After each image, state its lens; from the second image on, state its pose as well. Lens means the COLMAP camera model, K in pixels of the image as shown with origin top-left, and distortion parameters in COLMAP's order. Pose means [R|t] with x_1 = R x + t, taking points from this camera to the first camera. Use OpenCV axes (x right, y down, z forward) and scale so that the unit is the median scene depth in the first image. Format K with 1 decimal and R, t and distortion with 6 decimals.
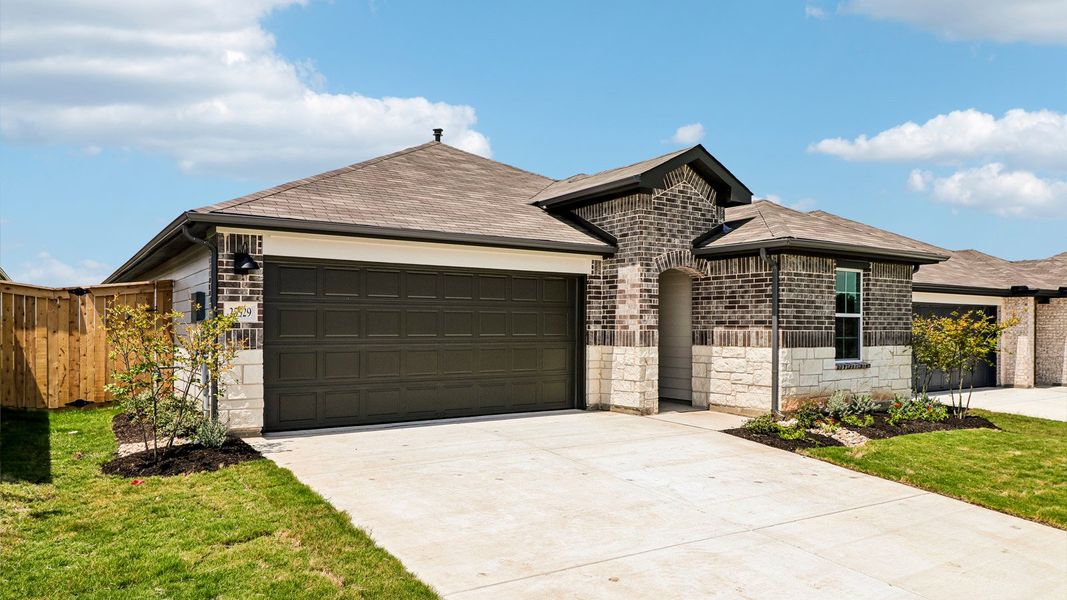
lens RADIAL K [[721.2, 0, 533.5], [0, 721.2, 300.0], [0, 0, 1]] dist [-0.005261, -0.001089]
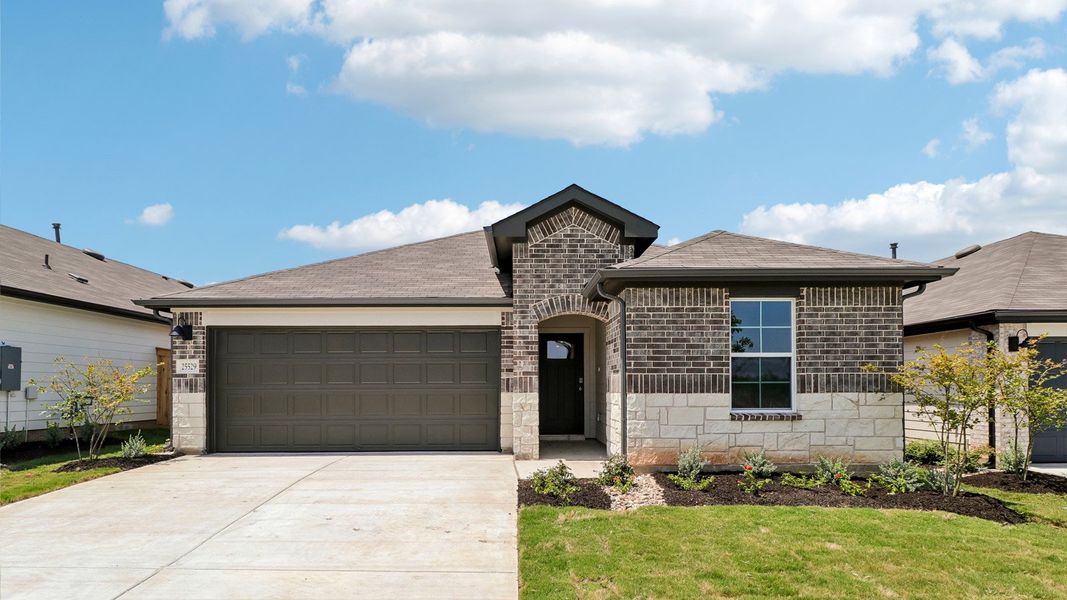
lens RADIAL K [[578.8, 0, 529.6], [0, 578.8, 356.9], [0, 0, 1]] dist [0.004107, 0.000325]
pose [[0.831938, -0.035651, -0.553722, 0.600856], [0.027698, 0.999358, -0.022728, 0.032326], [0.554176, 0.003572, 0.832392, 0.316966]]
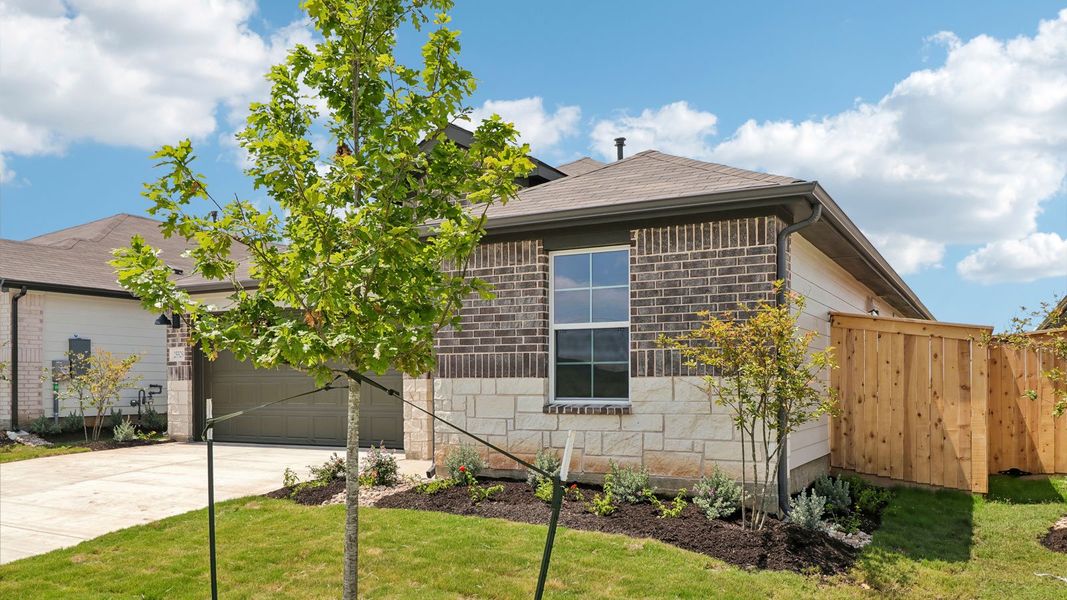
lens RADIAL K [[848.5, 0, 536.2], [0, 848.5, 342.1], [0, 0, 1]] dist [0.002654, 0.000763]
pose [[0.450297, -0.048536, -0.891559, 1.085945], [0.039054, 0.998636, -0.034640, 0.059967], [0.892024, -0.019221, 0.451579, 0.661088]]
